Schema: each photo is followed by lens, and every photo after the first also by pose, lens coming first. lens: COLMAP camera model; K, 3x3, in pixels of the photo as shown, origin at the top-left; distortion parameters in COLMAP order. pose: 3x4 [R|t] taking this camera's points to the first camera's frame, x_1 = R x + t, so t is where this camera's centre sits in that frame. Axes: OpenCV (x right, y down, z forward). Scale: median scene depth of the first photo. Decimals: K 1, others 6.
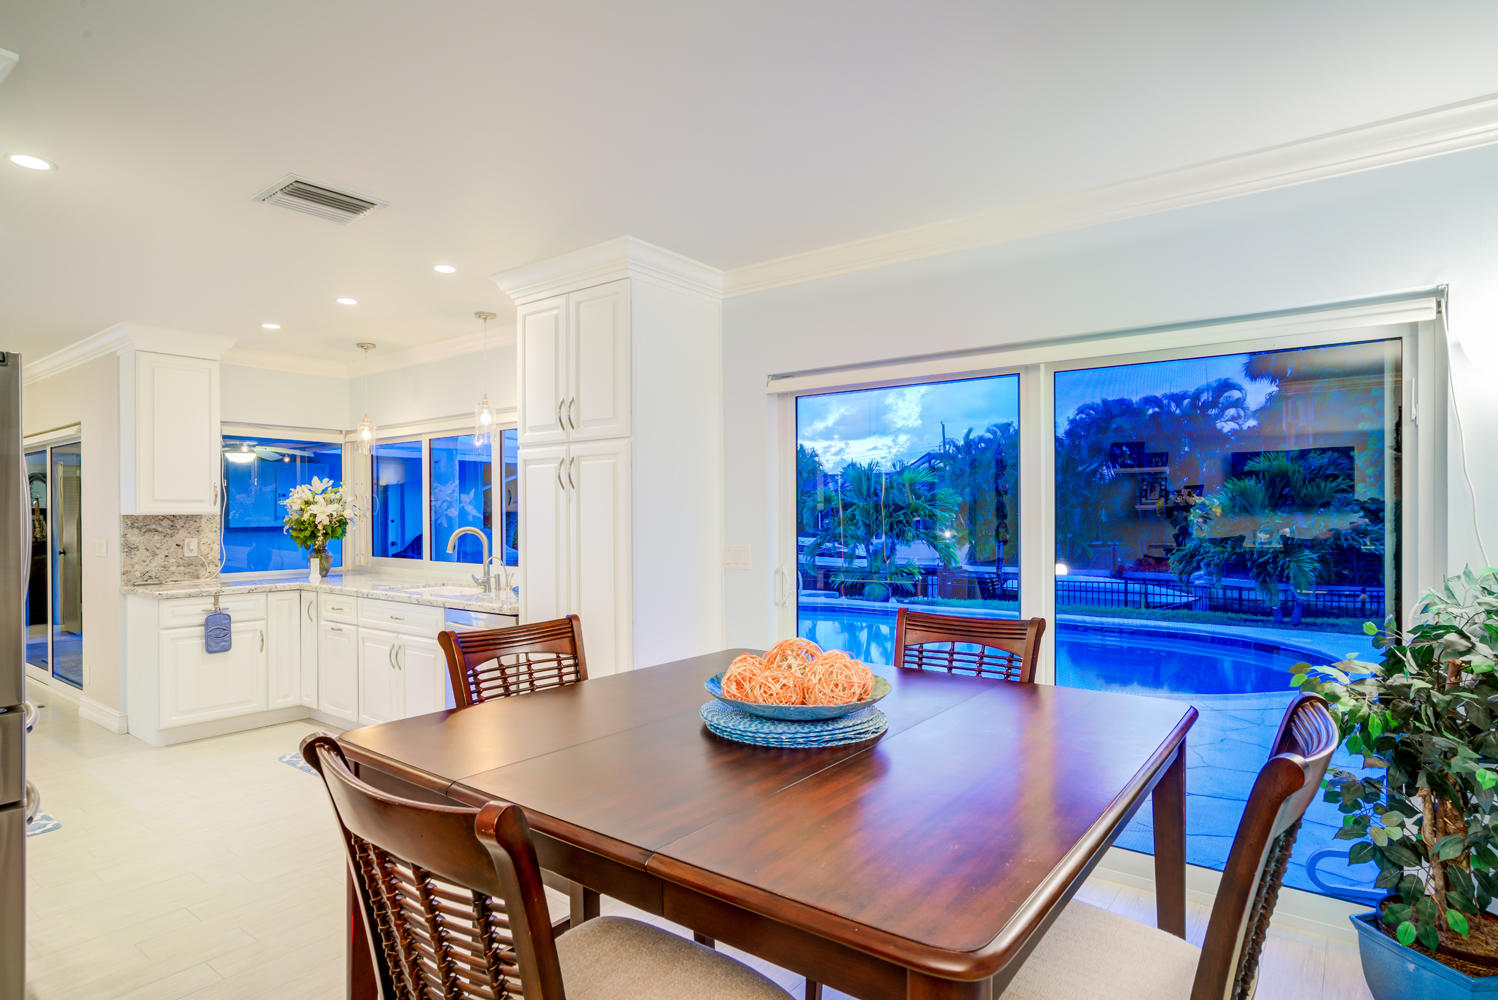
lens RADIAL K [[808.4, 0, 736.9], [0, 808.4, 512.0], [0, 0, 1]] dist [-0.020751, 0.012732]
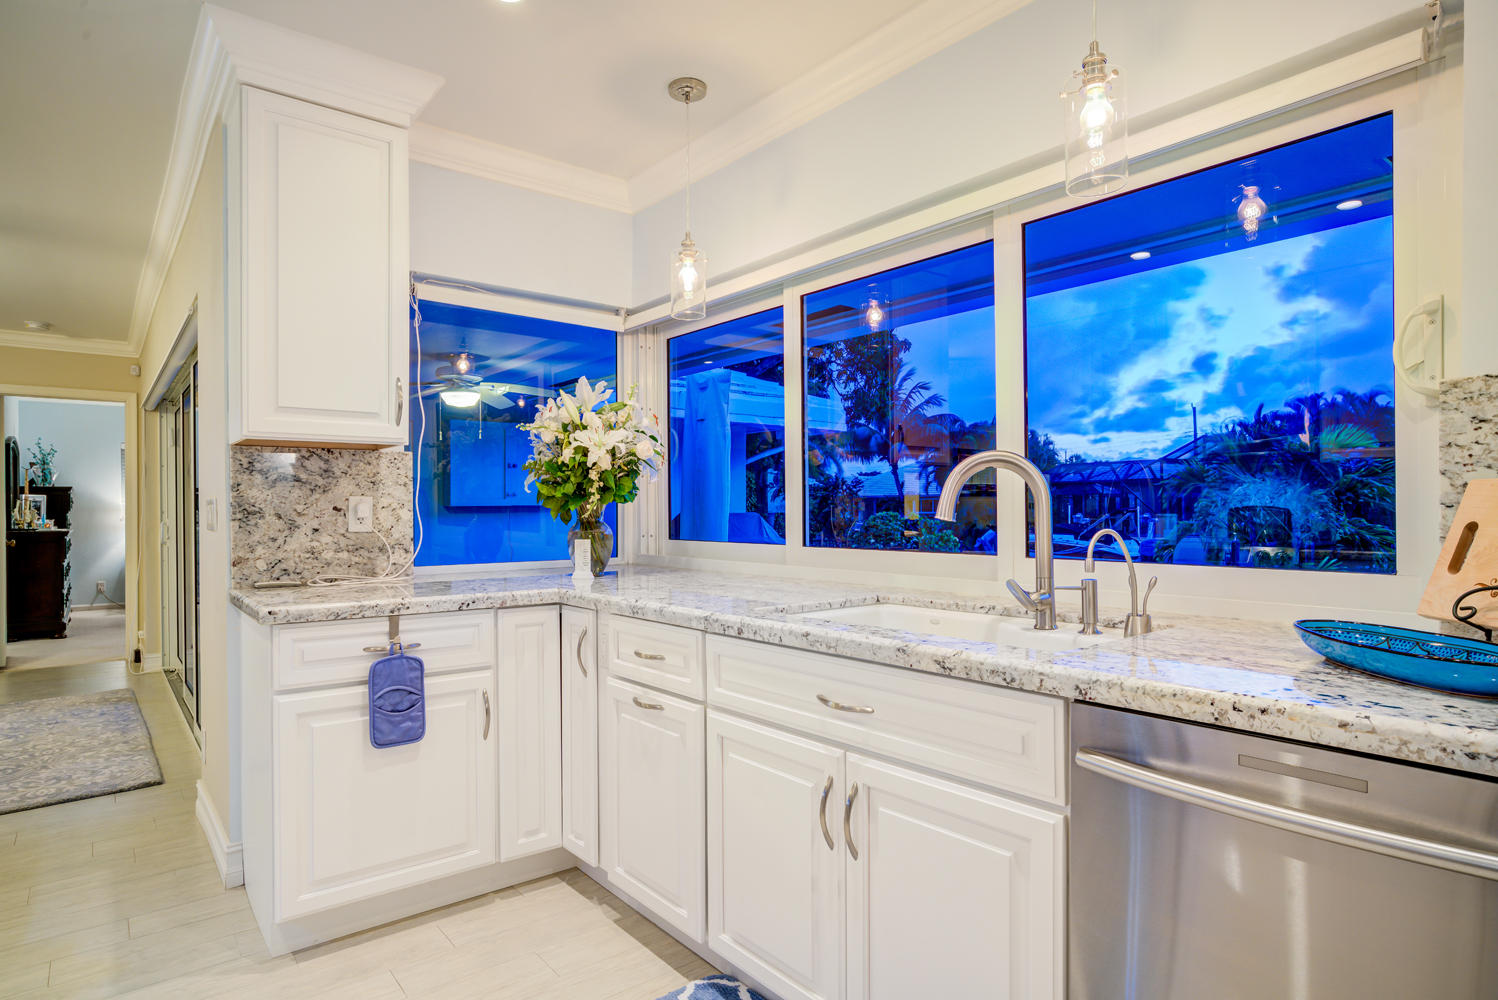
lens RADIAL K [[808.4, 0, 738.8], [0, 808.4, 510.4], [0, 0, 1]] dist [-0.020751, 0.012732]
pose [[0.973428, 0.000286, -0.228993, -0.323815], [-0.000135, 1.000000, 0.000676, 0.040535], [0.228993, -0.000627, 0.973428, 0.548267]]
